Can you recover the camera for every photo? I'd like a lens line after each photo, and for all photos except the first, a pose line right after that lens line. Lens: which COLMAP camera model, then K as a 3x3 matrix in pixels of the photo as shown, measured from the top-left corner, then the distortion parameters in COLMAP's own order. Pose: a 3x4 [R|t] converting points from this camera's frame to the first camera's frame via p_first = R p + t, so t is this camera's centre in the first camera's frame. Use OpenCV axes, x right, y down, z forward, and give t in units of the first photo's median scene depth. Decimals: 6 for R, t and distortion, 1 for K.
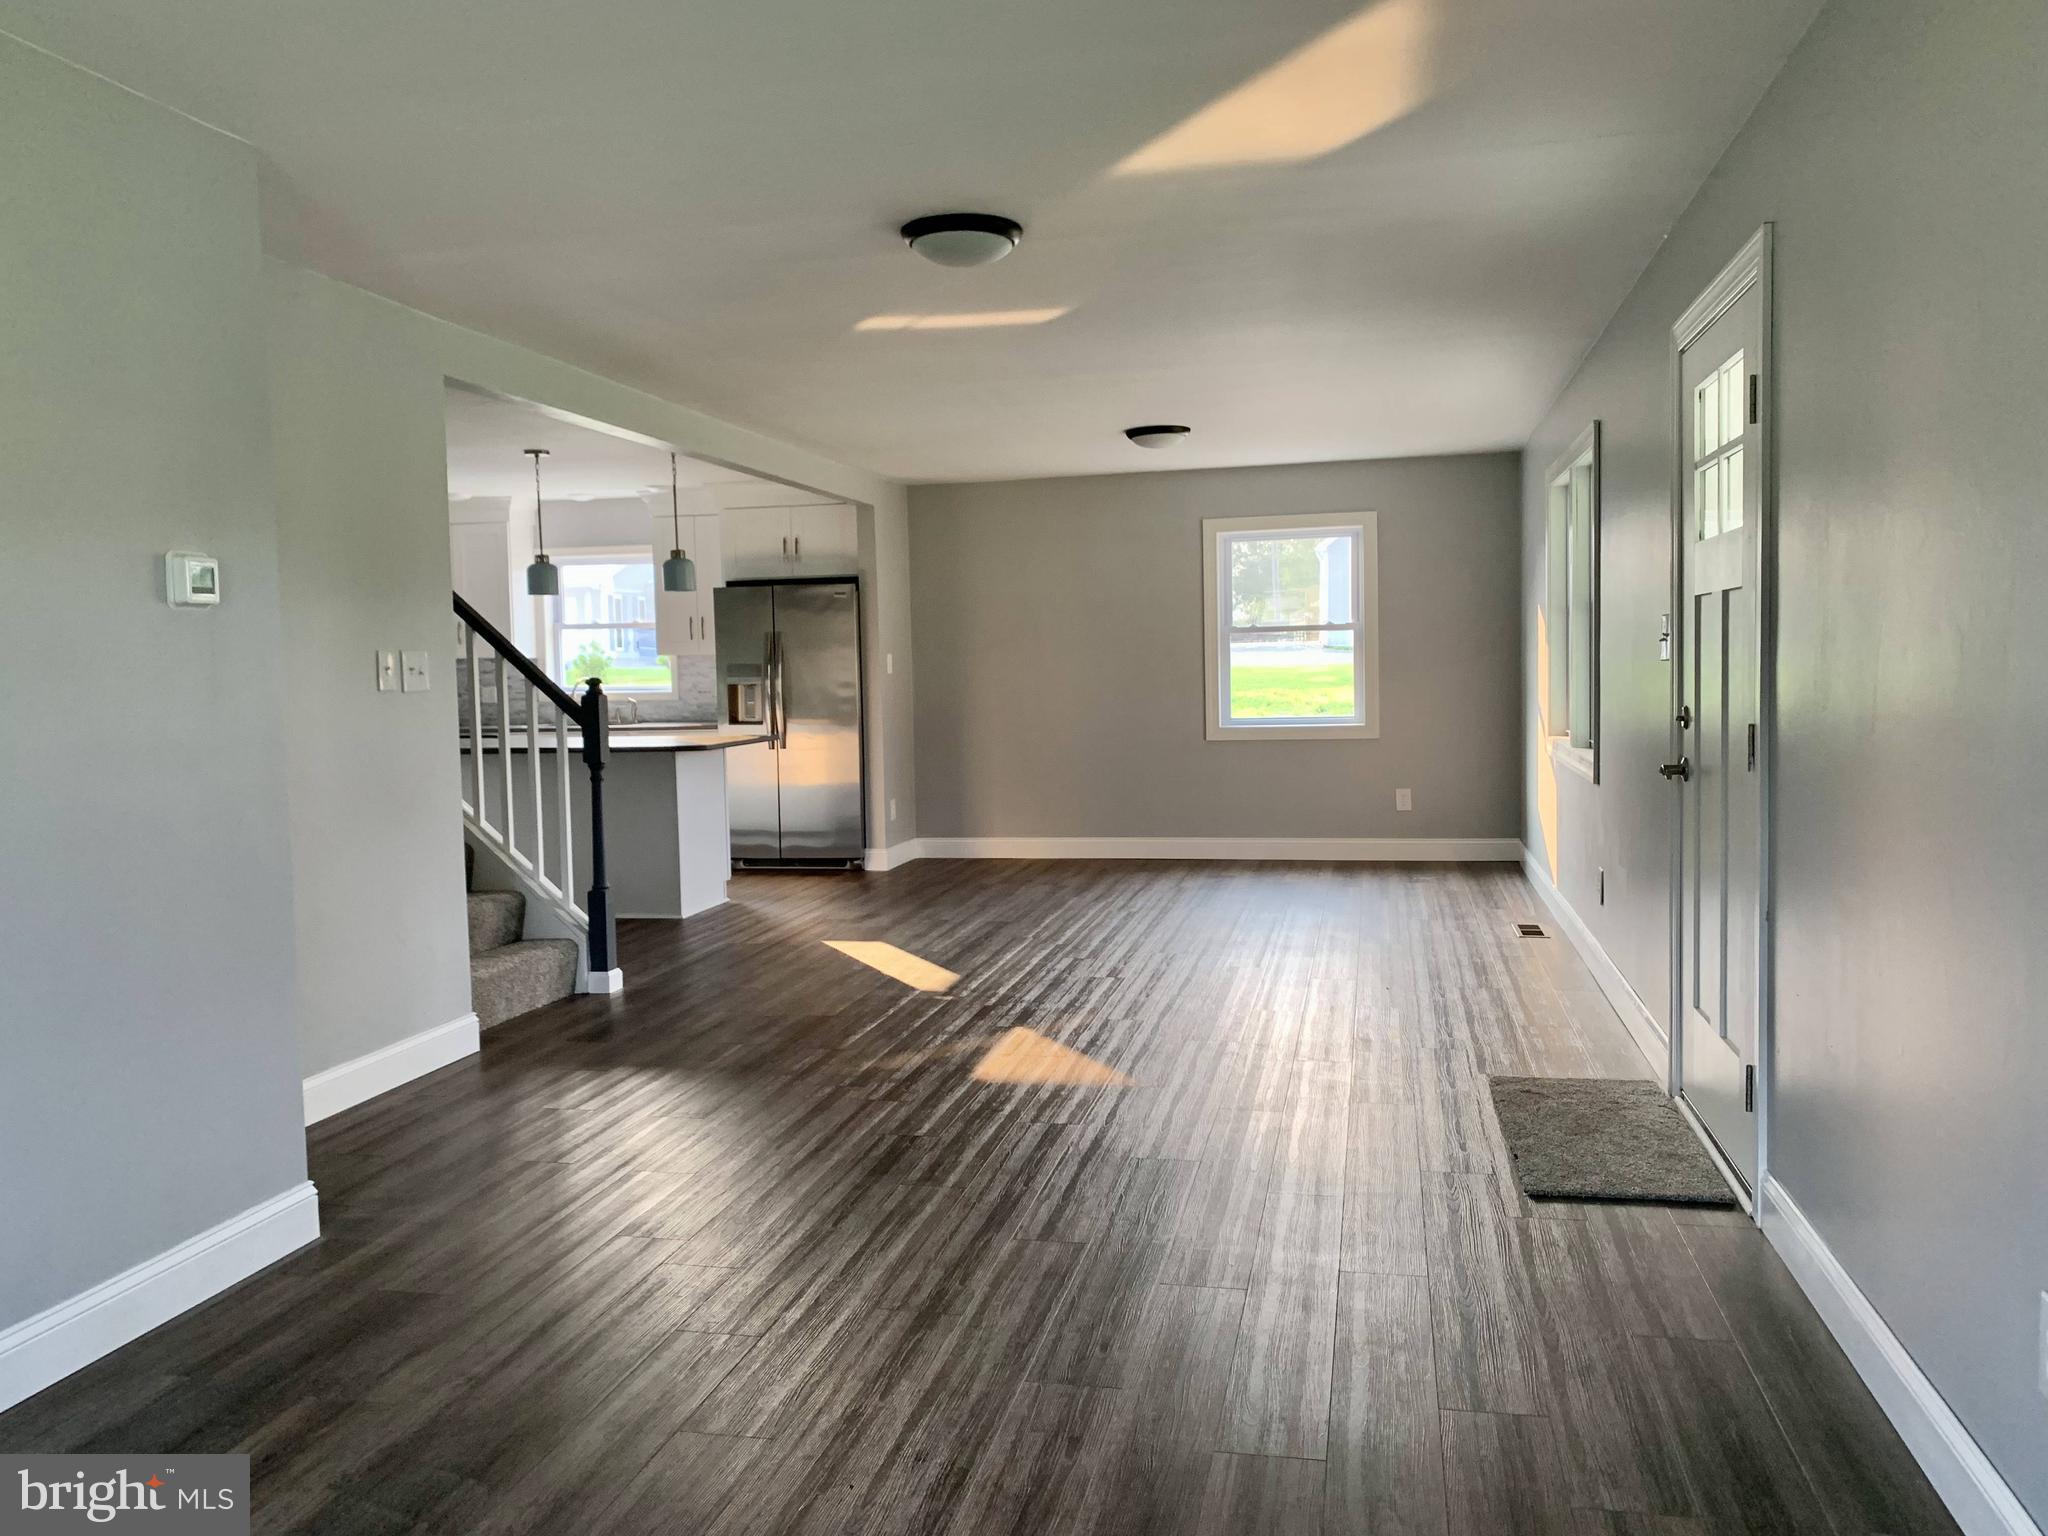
lens RADIAL K [[1588.2, 0, 1023.3], [0, 1588.2, 764.2], [0, 0, 1]] dist [0.047069, -0.037500]
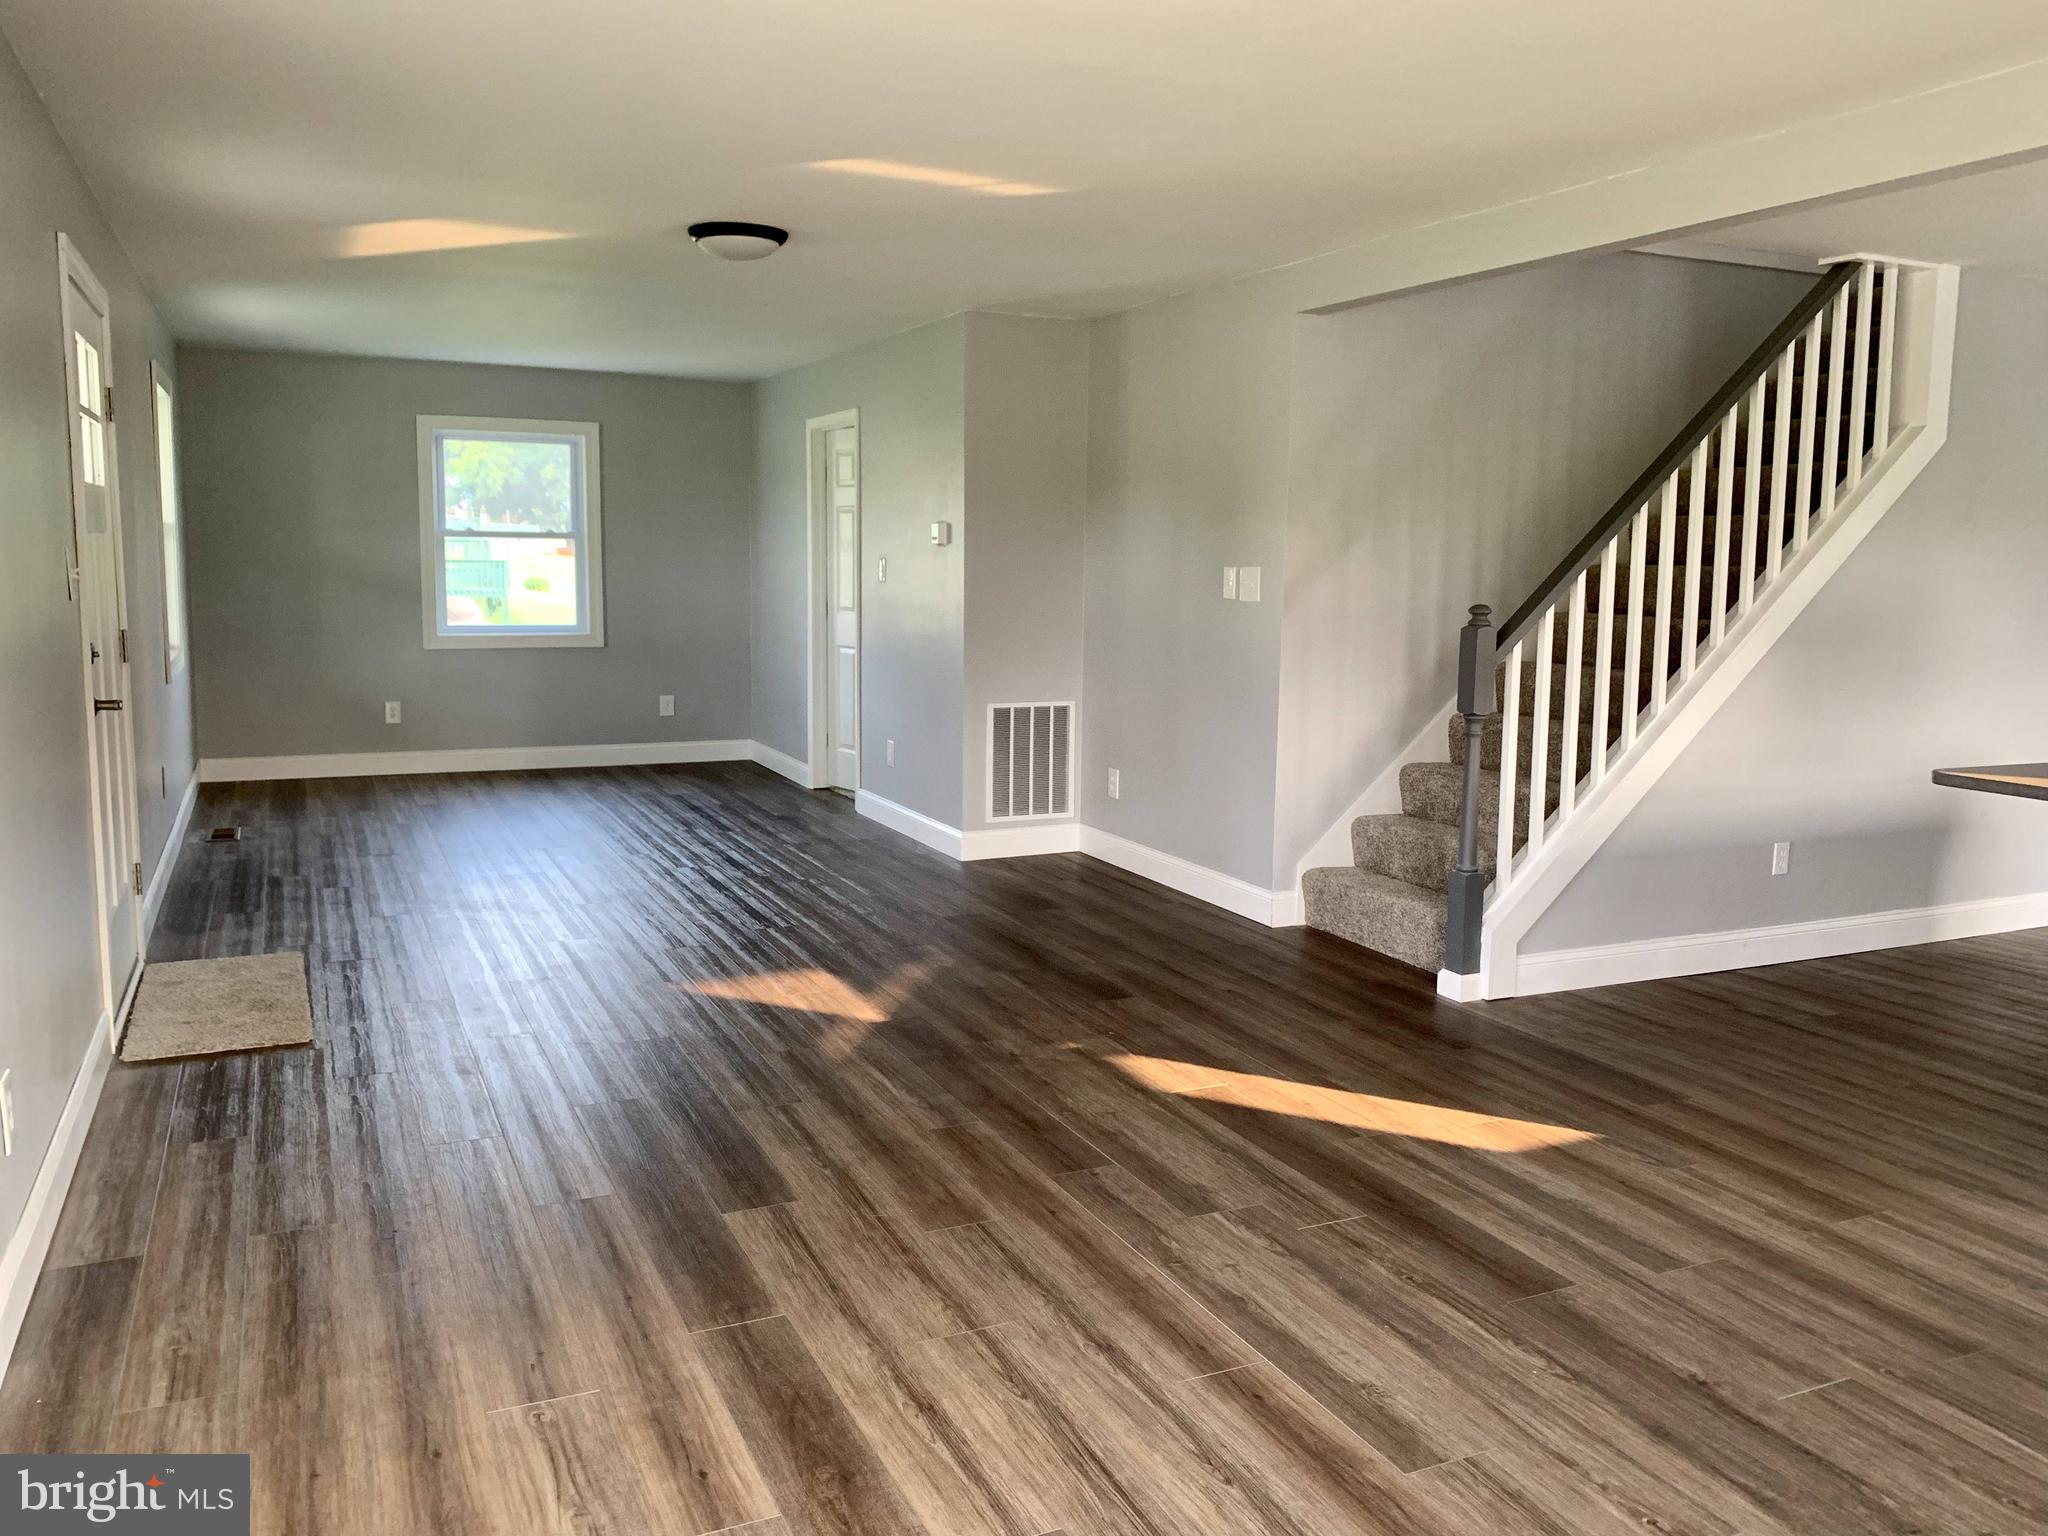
lens RADIAL K [[1588.2, 0, 1040.0], [0, 1588.2, 755.5], [0, 0, 1]] dist [0.047069, -0.037500]
pose [[-0.791159, 0.094655, -0.604242, 0.496153], [-0.030895, 0.980505, 0.194050, -0.165013], [0.610830, 0.172192, -0.772811, 1.920924]]
